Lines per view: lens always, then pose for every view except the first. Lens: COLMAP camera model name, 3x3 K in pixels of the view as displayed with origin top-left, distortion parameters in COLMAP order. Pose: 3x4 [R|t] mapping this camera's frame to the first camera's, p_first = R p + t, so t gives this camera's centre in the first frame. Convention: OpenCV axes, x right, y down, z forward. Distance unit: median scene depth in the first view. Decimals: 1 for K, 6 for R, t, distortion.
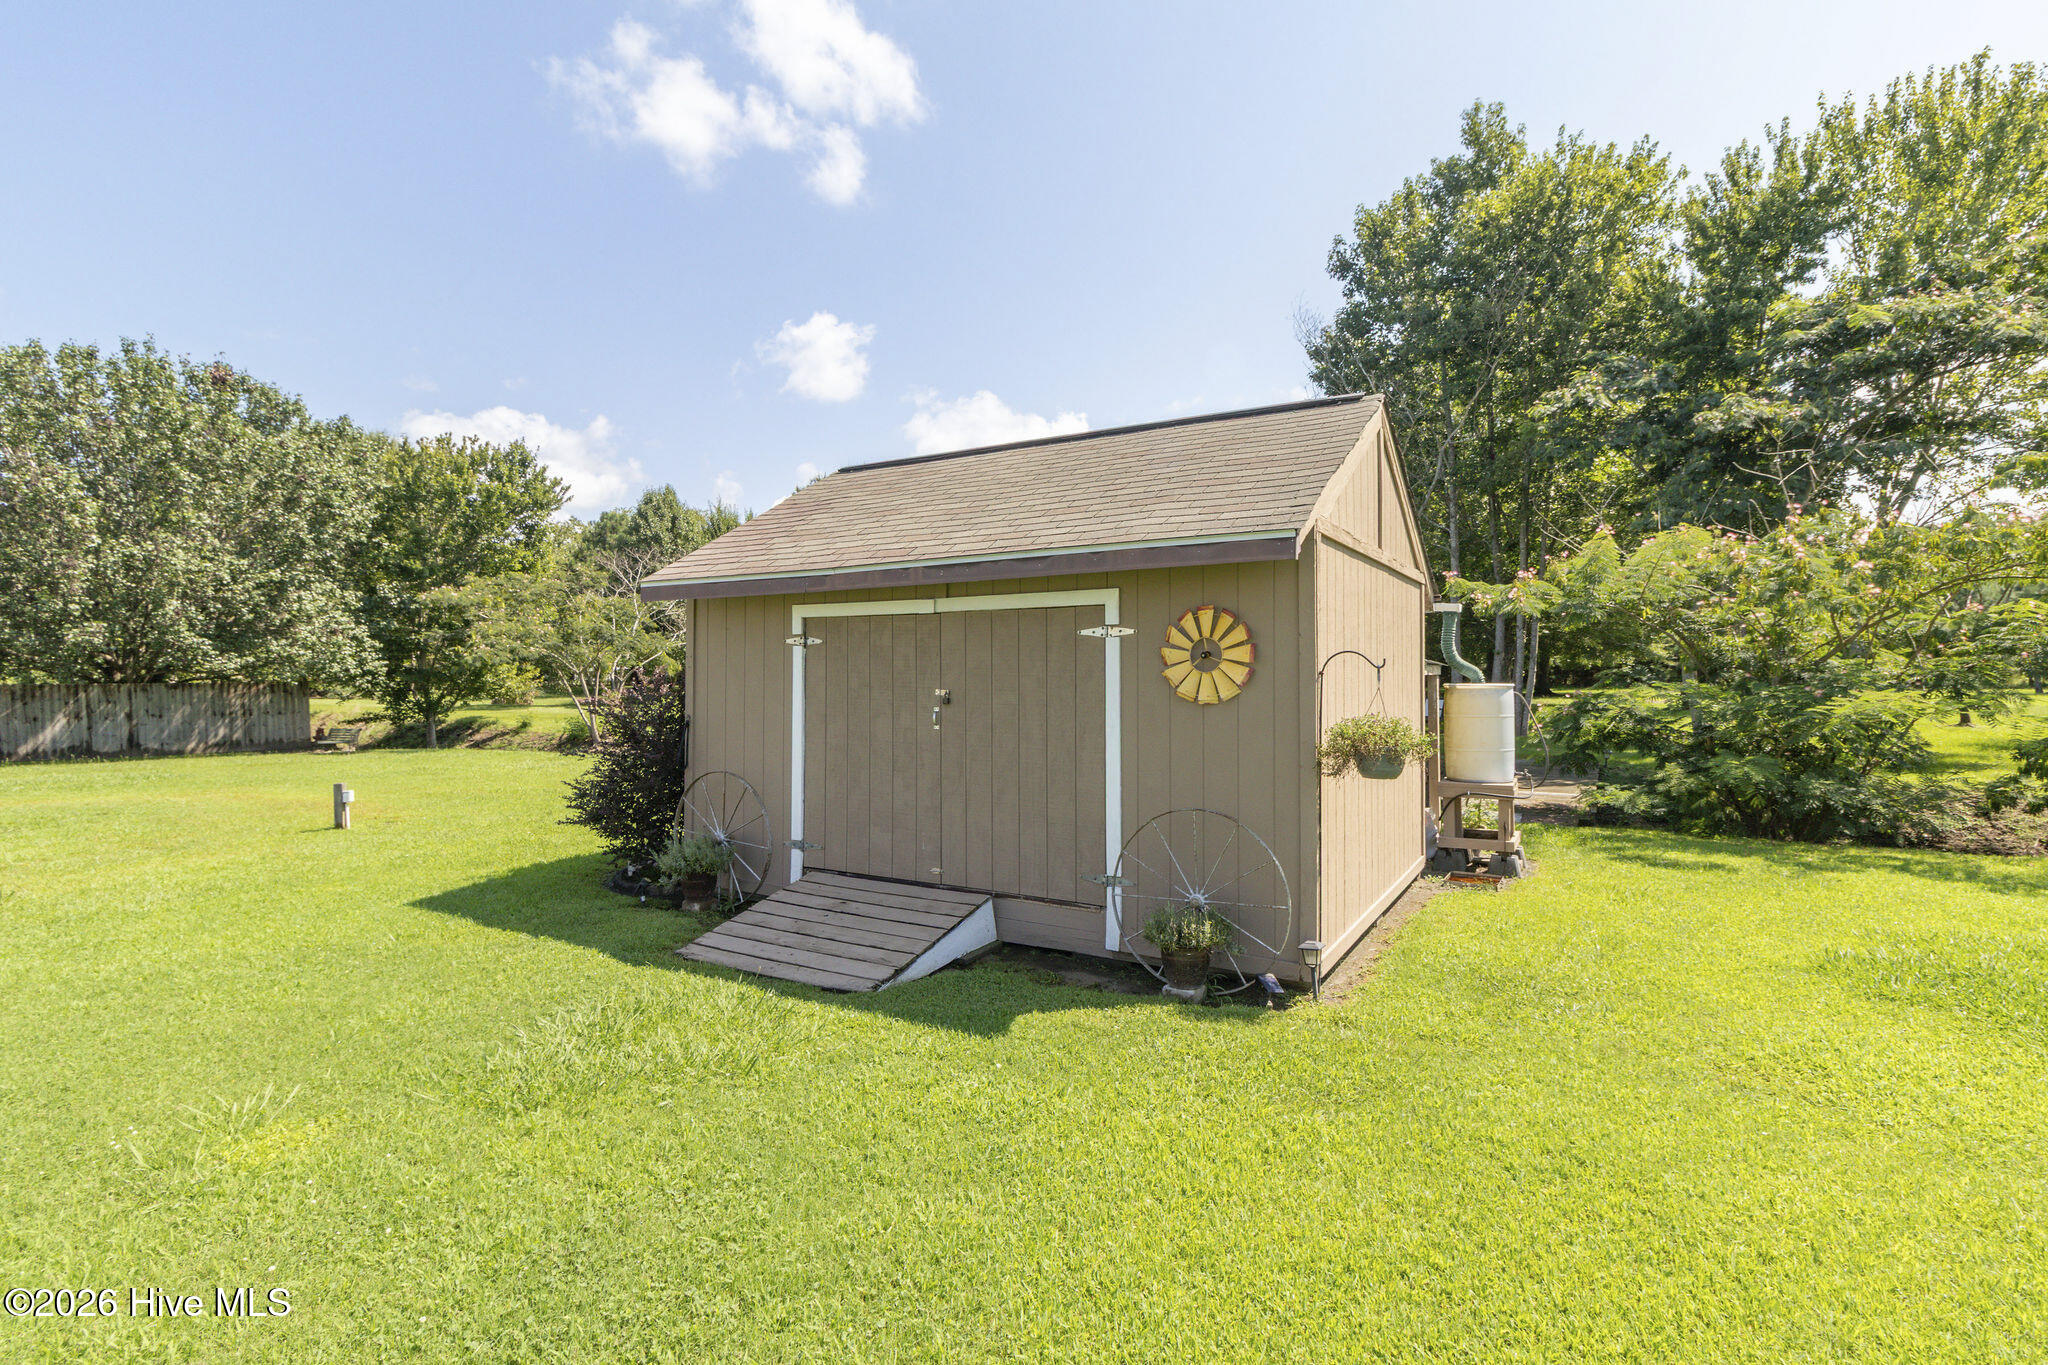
lens RADIAL K [[958.0, 0, 1022.5], [0, 958.0, 665.3], [0, 0, 1]] dist [0.004199, 0.000784]
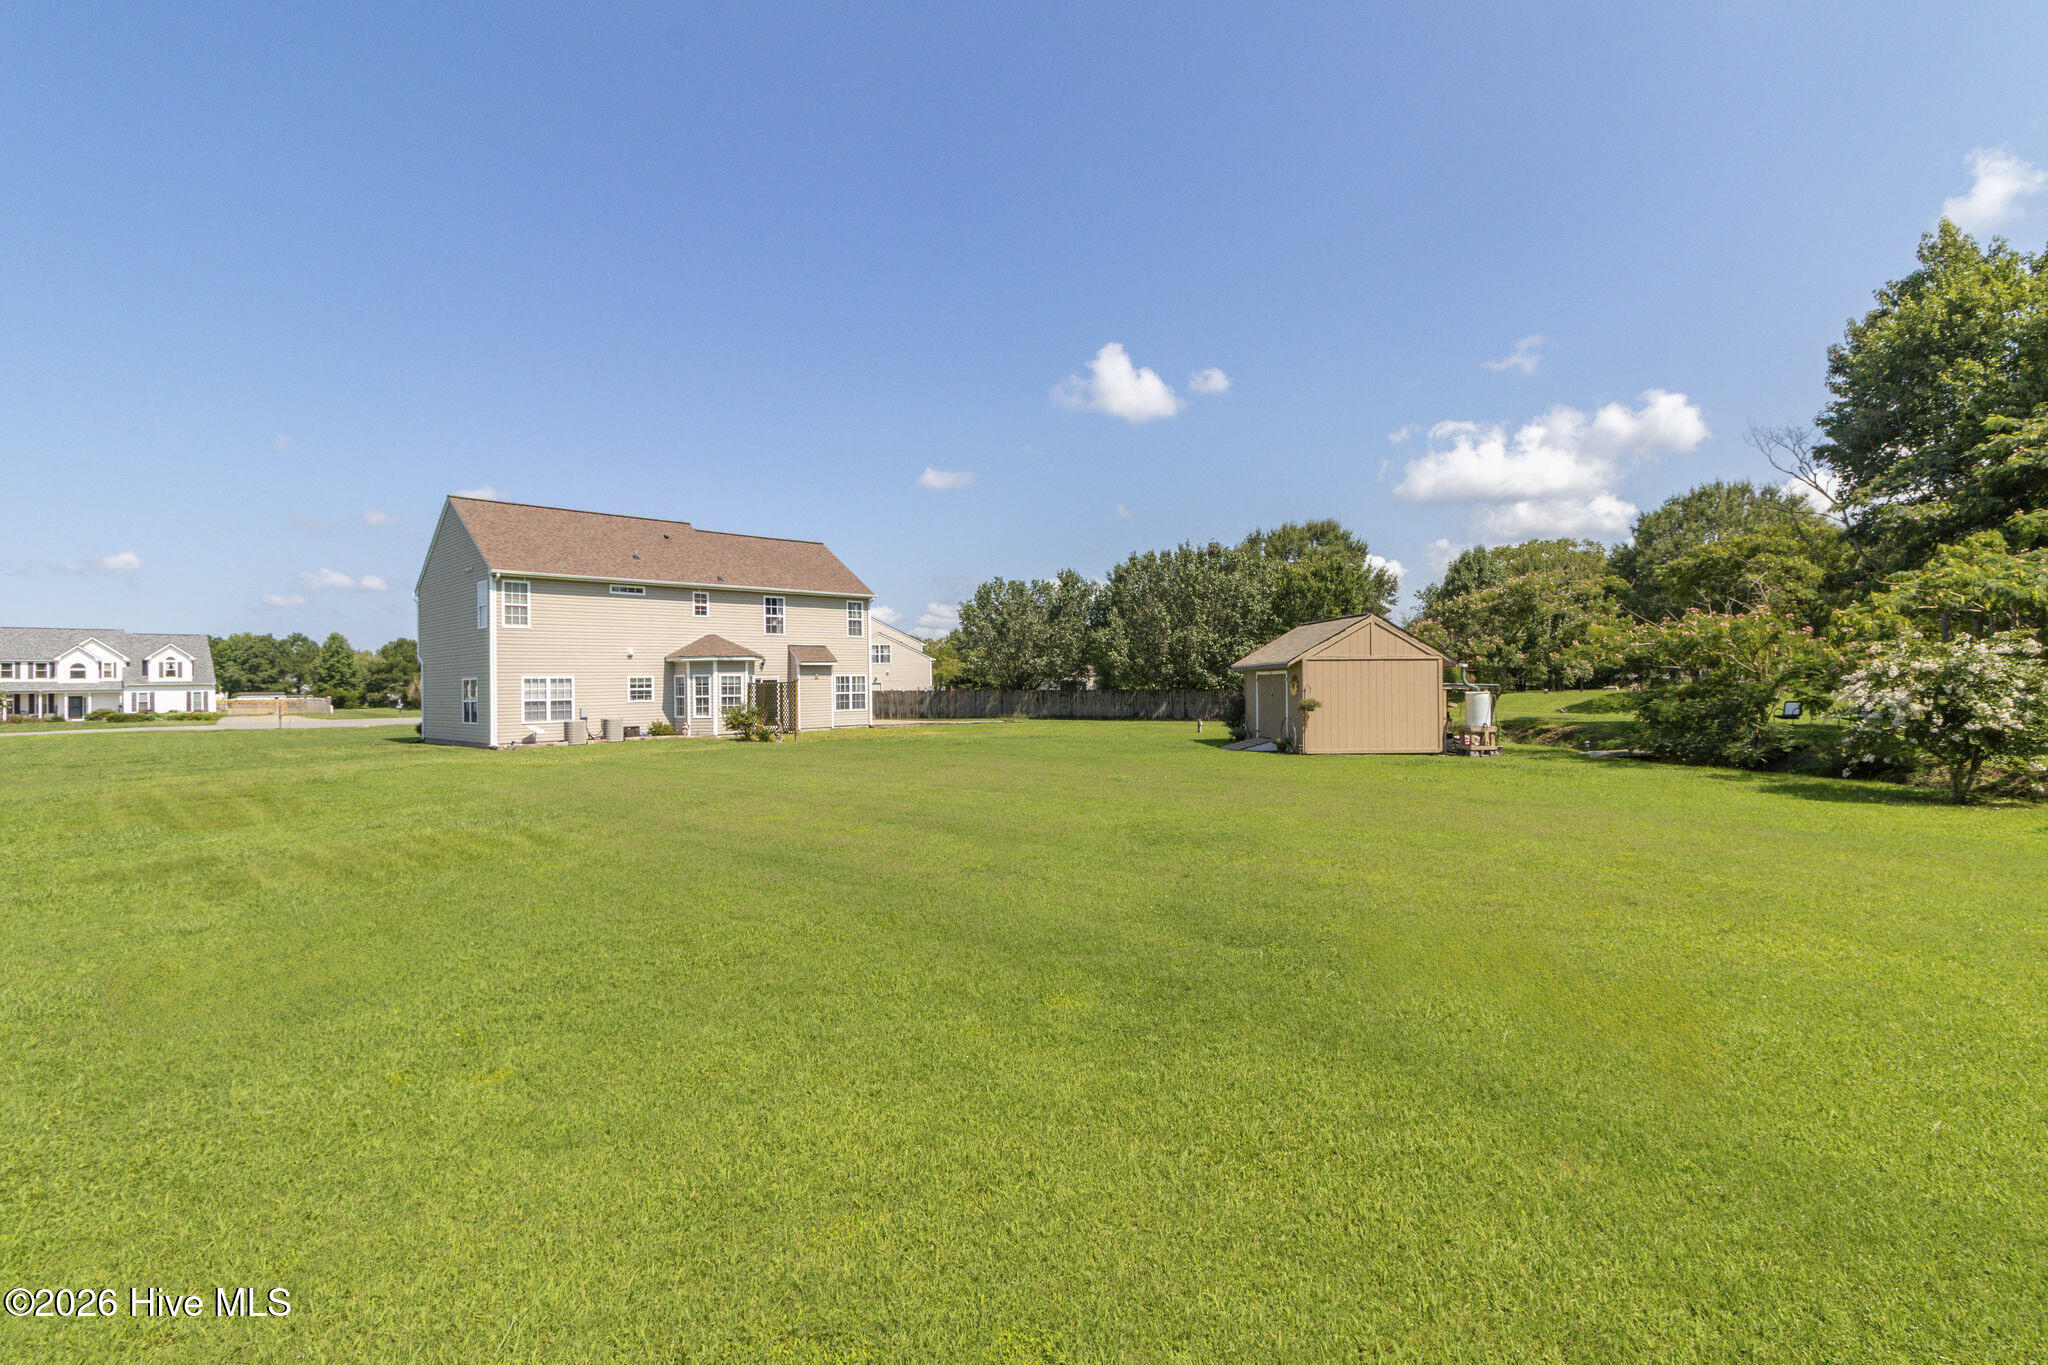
lens RADIAL K [[958.0, 0, 1022.0], [0, 958.0, 676.9], [0, 0, 1]] dist [0.004199, 0.000784]
pose [[0.558035, -0.008294, -0.829776, 0.796432], [0.017495, 0.999845, 0.001771, -0.021705], [0.829633, -0.015505, 0.558094, -0.635799]]
